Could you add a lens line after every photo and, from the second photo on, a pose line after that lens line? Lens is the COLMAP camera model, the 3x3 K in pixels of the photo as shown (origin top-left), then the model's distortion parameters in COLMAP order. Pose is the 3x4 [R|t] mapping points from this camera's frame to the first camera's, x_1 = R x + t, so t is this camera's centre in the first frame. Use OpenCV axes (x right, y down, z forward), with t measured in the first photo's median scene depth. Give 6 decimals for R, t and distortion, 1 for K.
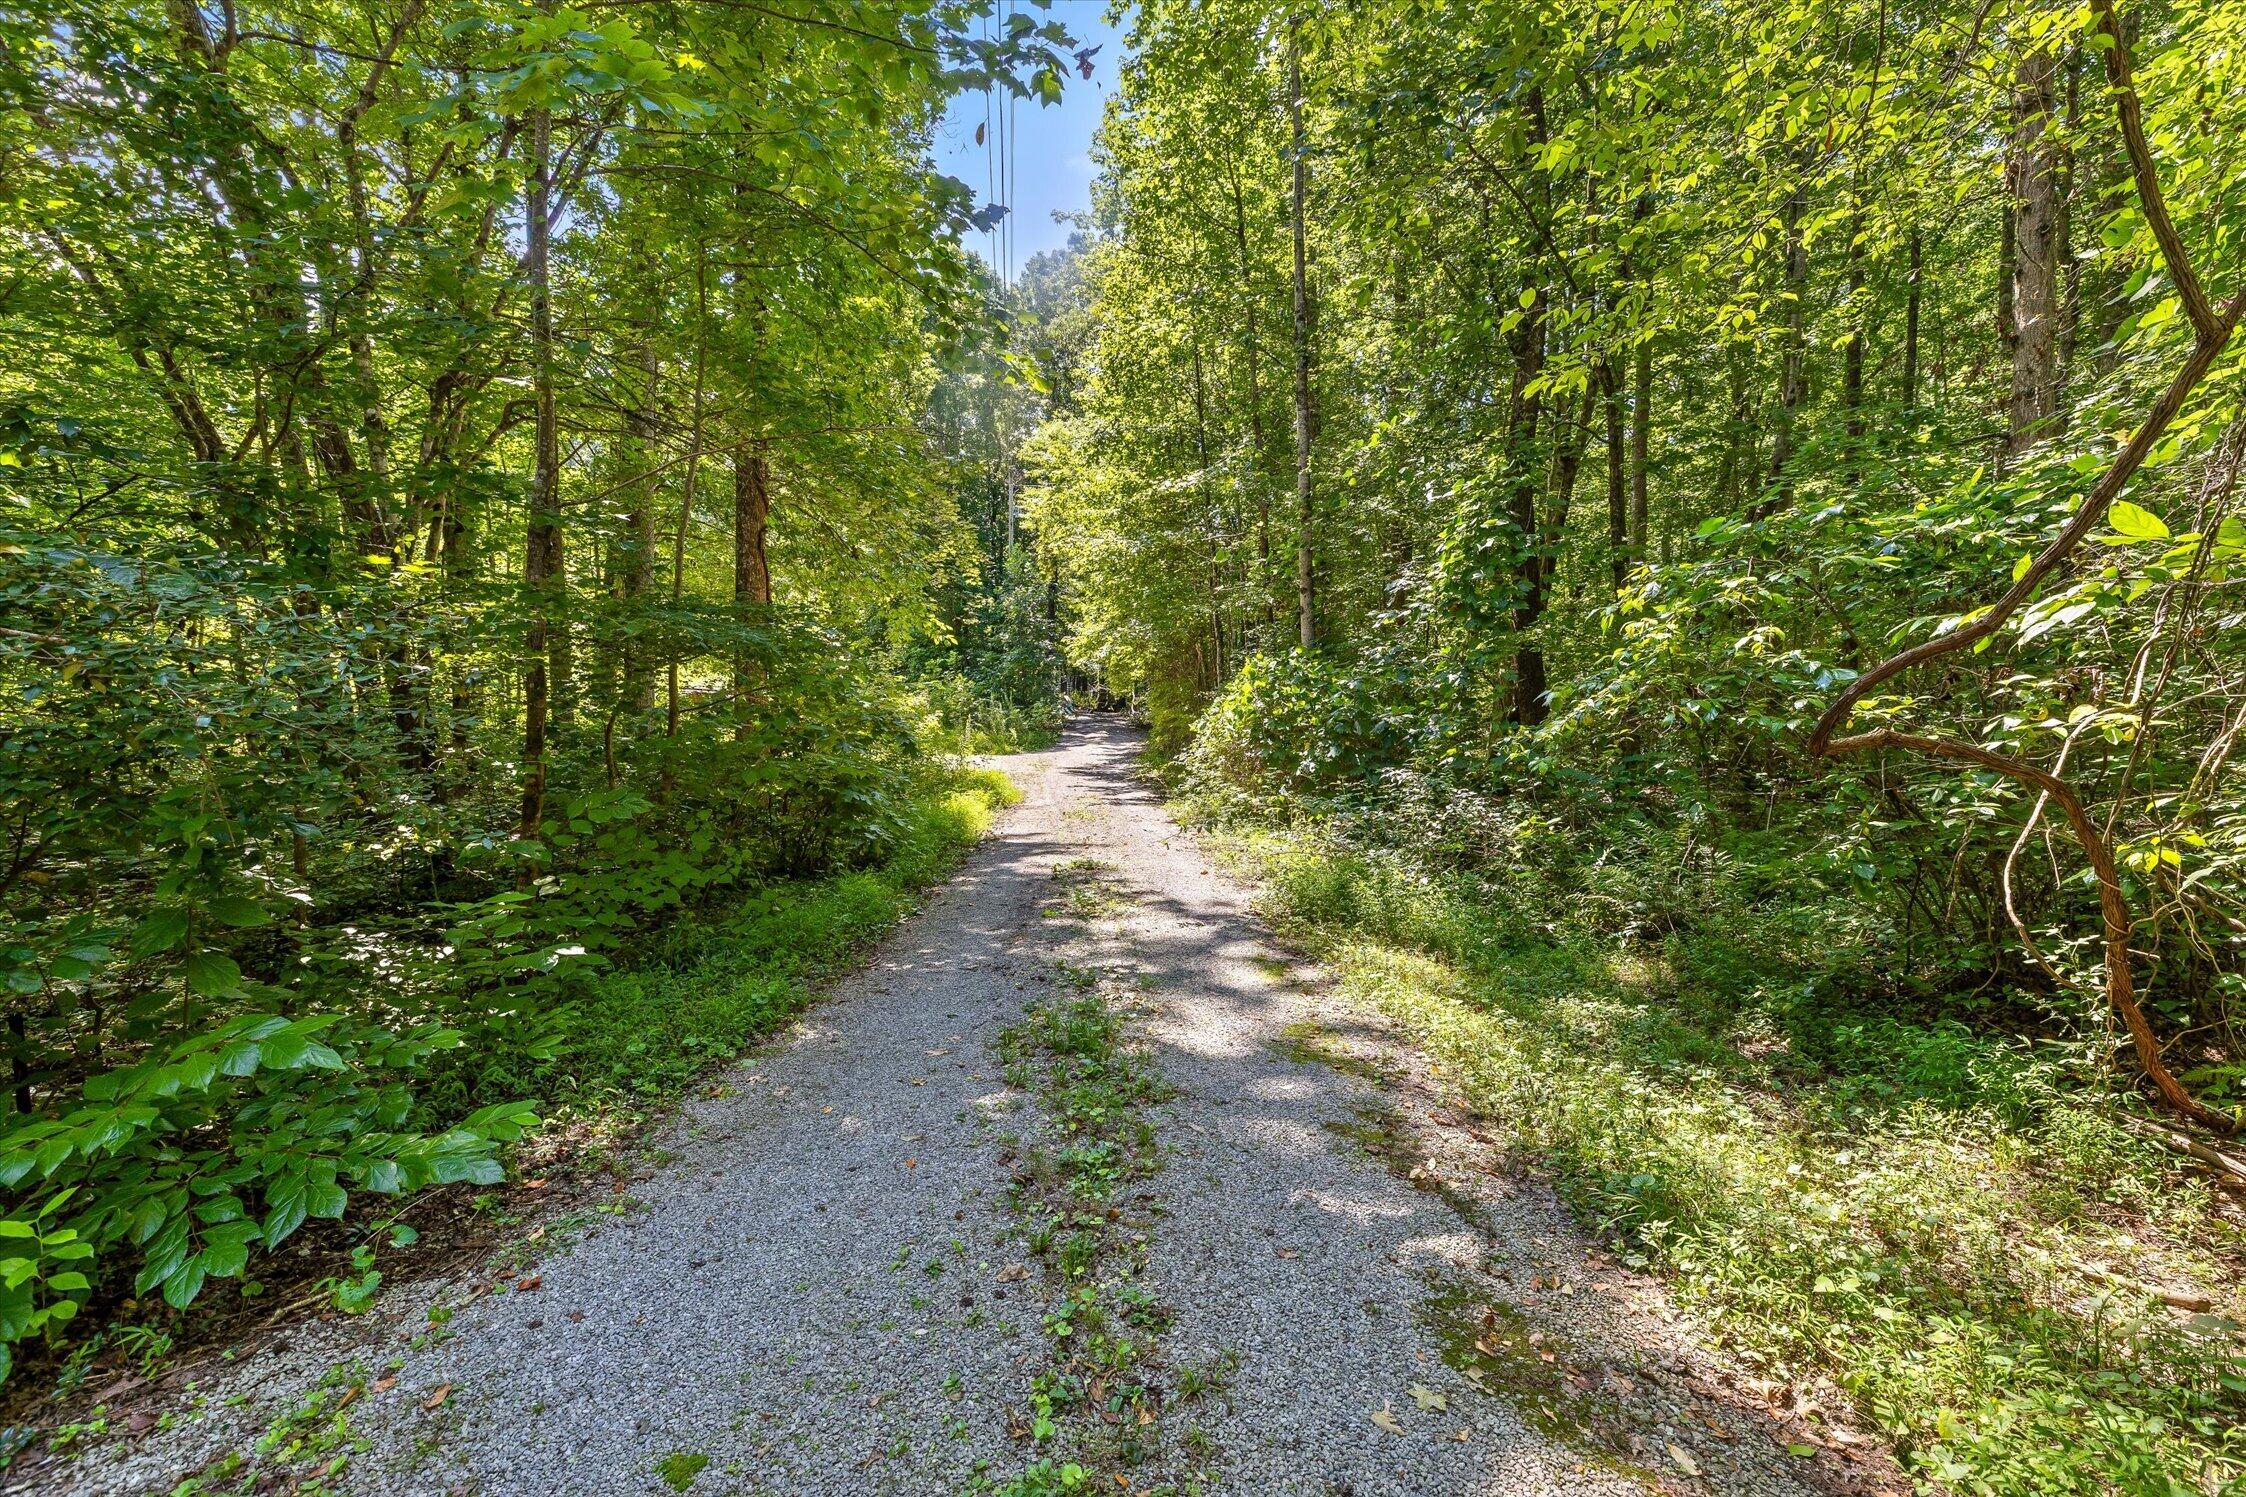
lens RADIAL K [[969.8, 0, 1123.0], [0, 969.8, 748.5], [0, 0, 1]] dist [0.001454, -0.000109]
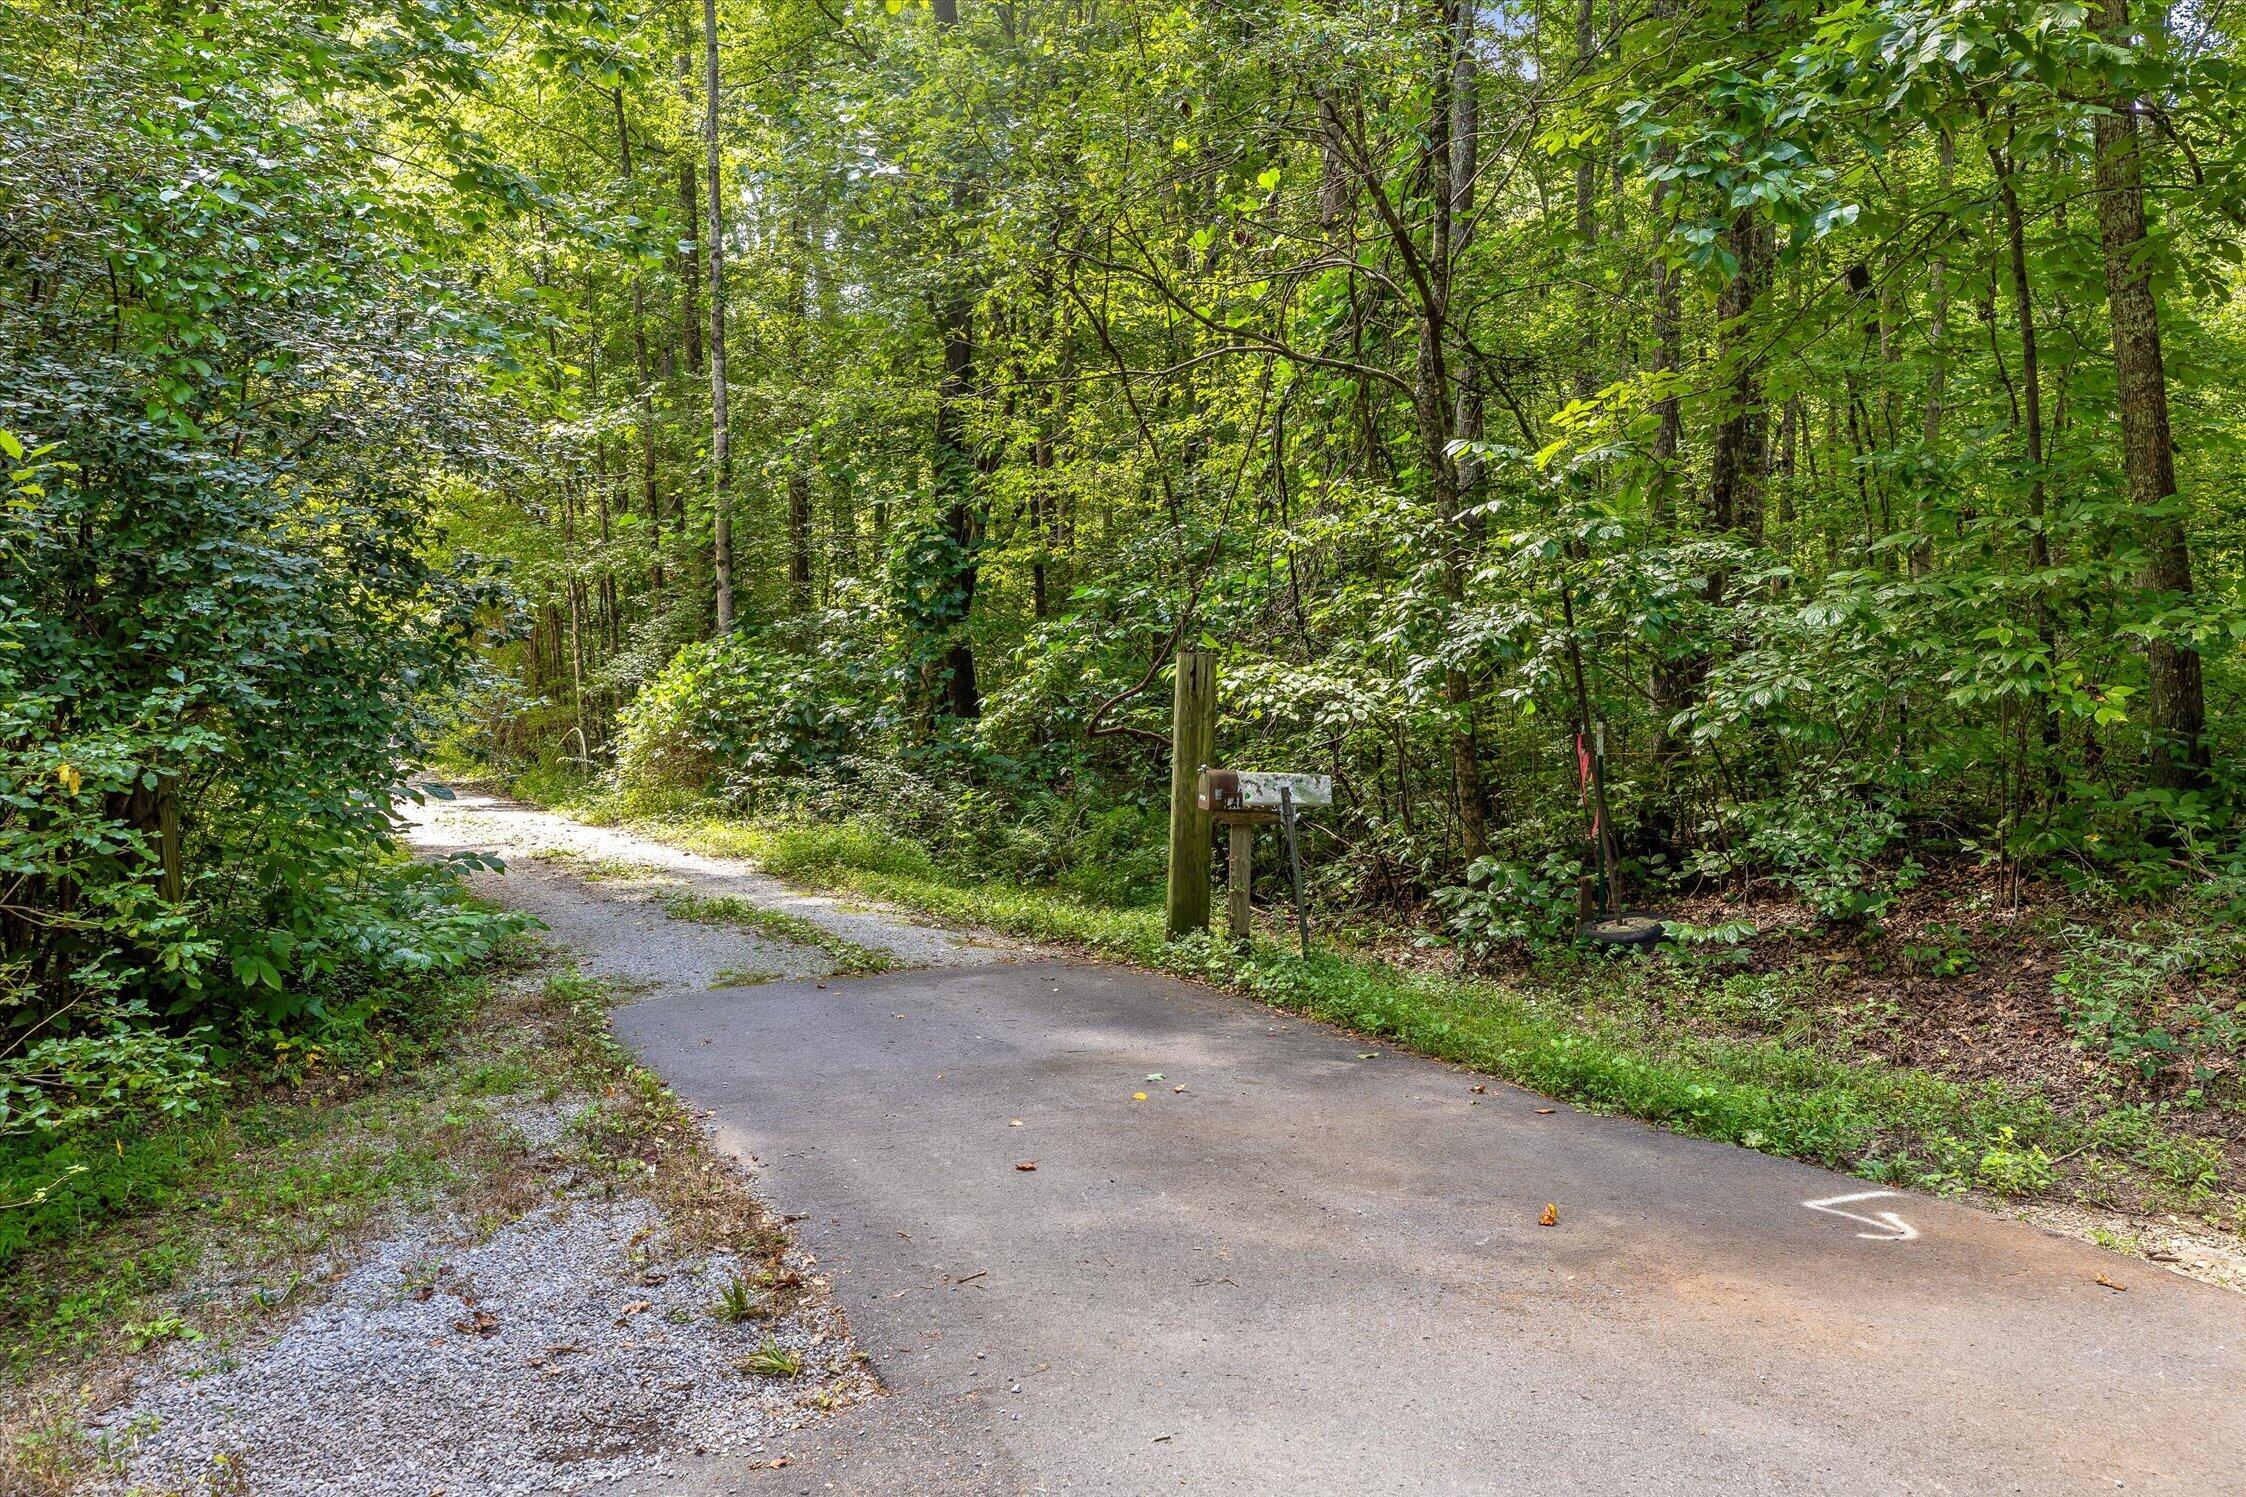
lens RADIAL K [[969.8, 0, 1123.0], [0, 969.8, 748.5], [0, 0, 1]] dist [0.001454, -0.000109]
pose [[0.846542, -0.006792, 0.532278, -0.065202], [0.001986, 0.999952, 0.009601, 0.001641], [-0.532318, -0.007070, 0.846515, -0.141754]]
